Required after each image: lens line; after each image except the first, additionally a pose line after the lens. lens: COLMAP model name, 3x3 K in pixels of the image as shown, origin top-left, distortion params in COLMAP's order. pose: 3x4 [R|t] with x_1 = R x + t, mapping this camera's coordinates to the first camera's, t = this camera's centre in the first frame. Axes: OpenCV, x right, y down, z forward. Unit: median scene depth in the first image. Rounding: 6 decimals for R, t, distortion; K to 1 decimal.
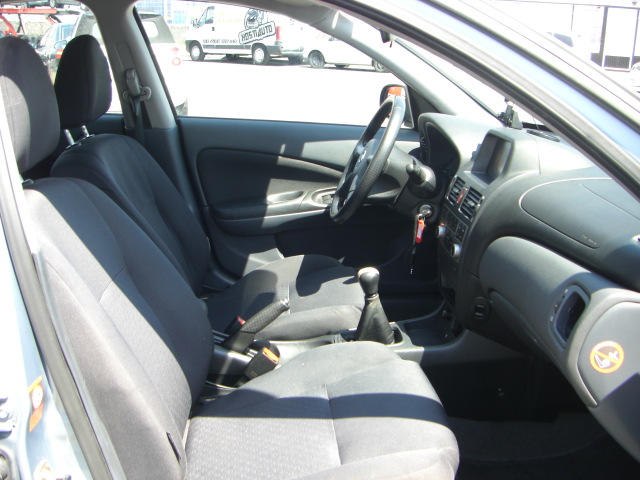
lens RADIAL K [[743.0, 0, 320.0], [0, 743.0, 240.0], [0, 0, 1]] dist [-0.120214, 0.030951]
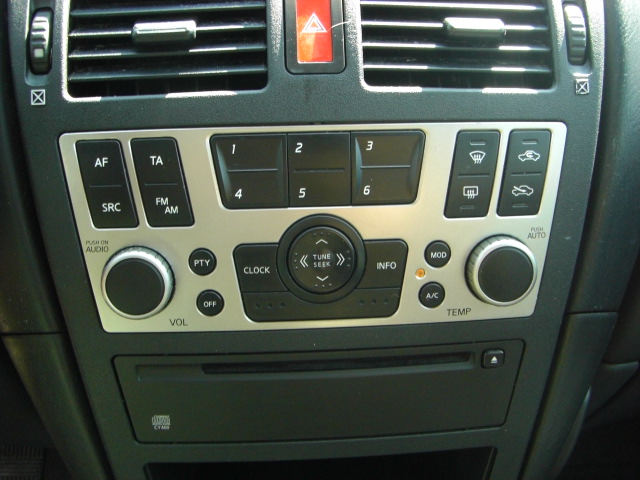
lens RADIAL K [[743.0, 0, 320.0], [0, 743.0, 240.0], [0, 0, 1]] dist [-0.120214, 0.030951]
pose [[0.007777, -0.282137, 0.959342, -0.005104], [0.282930, 0.920790, 0.268506, -0.043570], [-0.959109, 0.269339, 0.086986, 0.730633]]
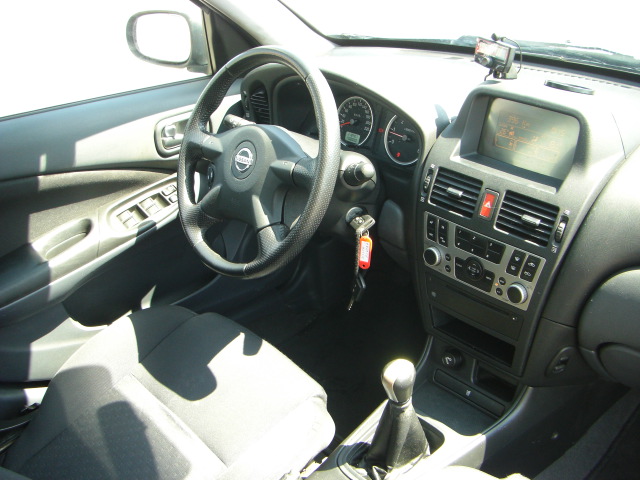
lens RADIAL K [[743.0, 0, 320.0], [0, 743.0, 240.0], [0, 0, 1]] dist [-0.120214, 0.030951]
pose [[0.785037, -0.328172, 0.525376, -0.198747], [0.214927, 0.939749, 0.265854, -0.171020], [-0.580967, -0.095788, 0.808271, 0.412423]]
